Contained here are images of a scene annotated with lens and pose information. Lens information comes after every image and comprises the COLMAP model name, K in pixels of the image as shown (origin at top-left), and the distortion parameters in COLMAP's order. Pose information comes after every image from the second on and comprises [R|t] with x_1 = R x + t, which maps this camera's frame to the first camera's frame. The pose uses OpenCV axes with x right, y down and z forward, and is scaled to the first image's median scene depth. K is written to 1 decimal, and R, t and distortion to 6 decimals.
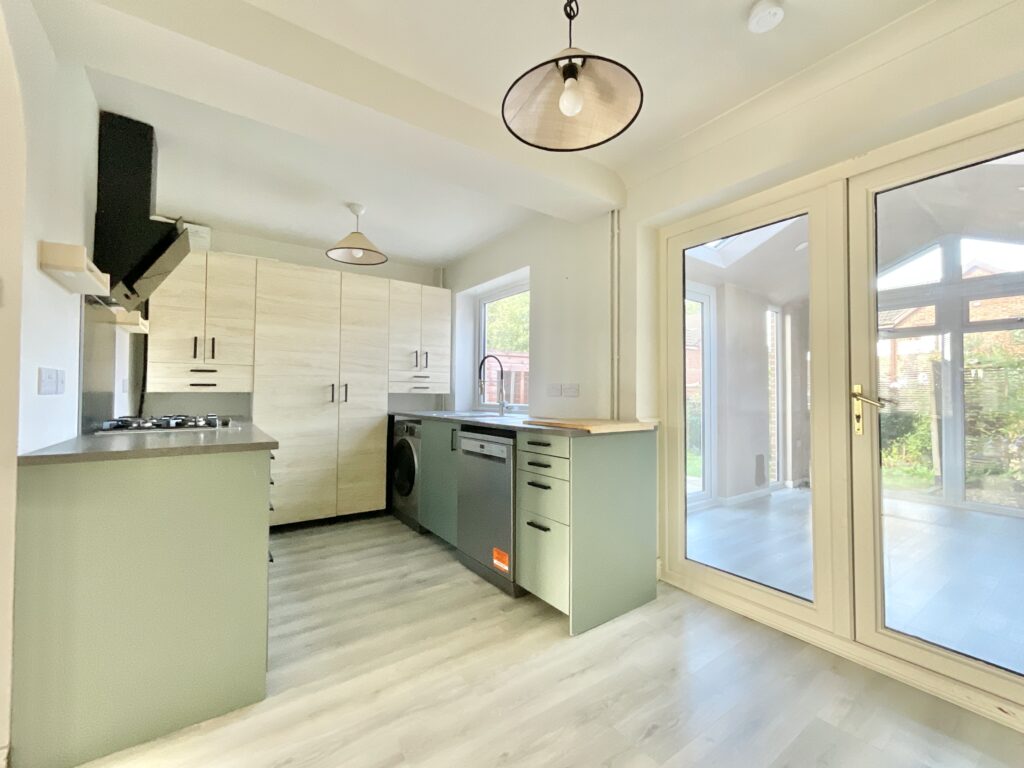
lens RADIAL K [[424.4, 0, 512.0], [0, 424.4, 384.0], [0, 0, 1]] dist [-0.000112, 0.000293]
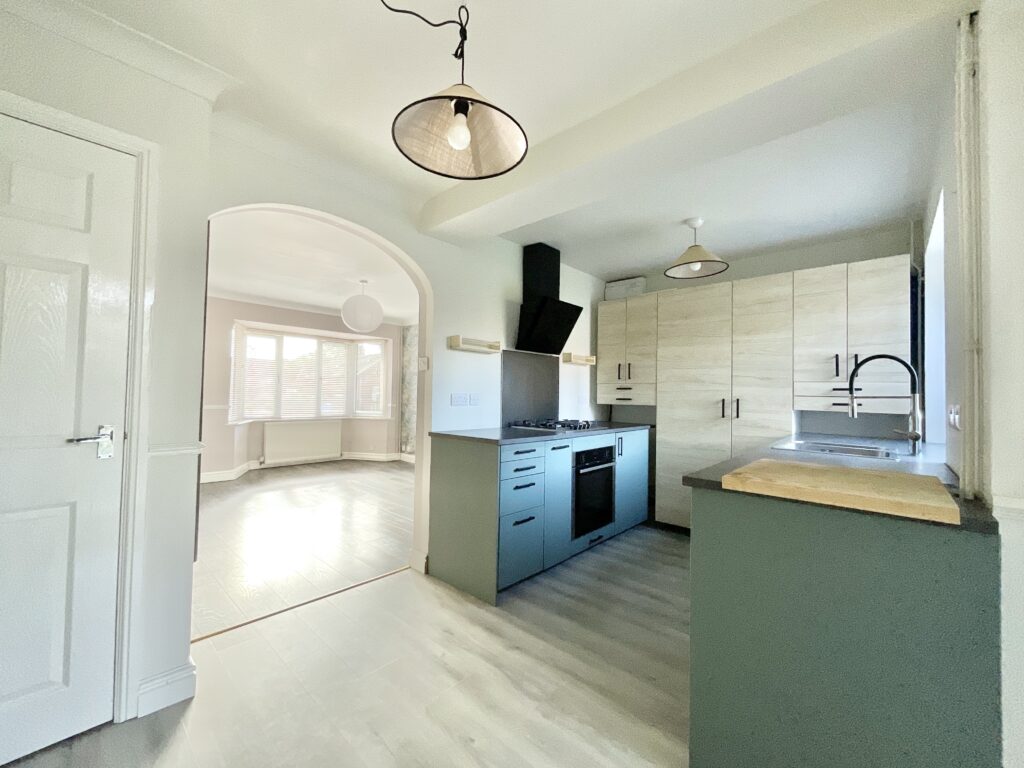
lens RADIAL K [[418.4, 0, 512.0], [0, 418.4, 384.0], [0, 0, 1]] dist [-0.008538, 0.000136]
pose [[0.206521, -0.026140, -0.978093, 0.484740], [0.003388, 0.999656, -0.026001, -0.013283], [0.978436, 0.002056, 0.206538, 0.387424]]
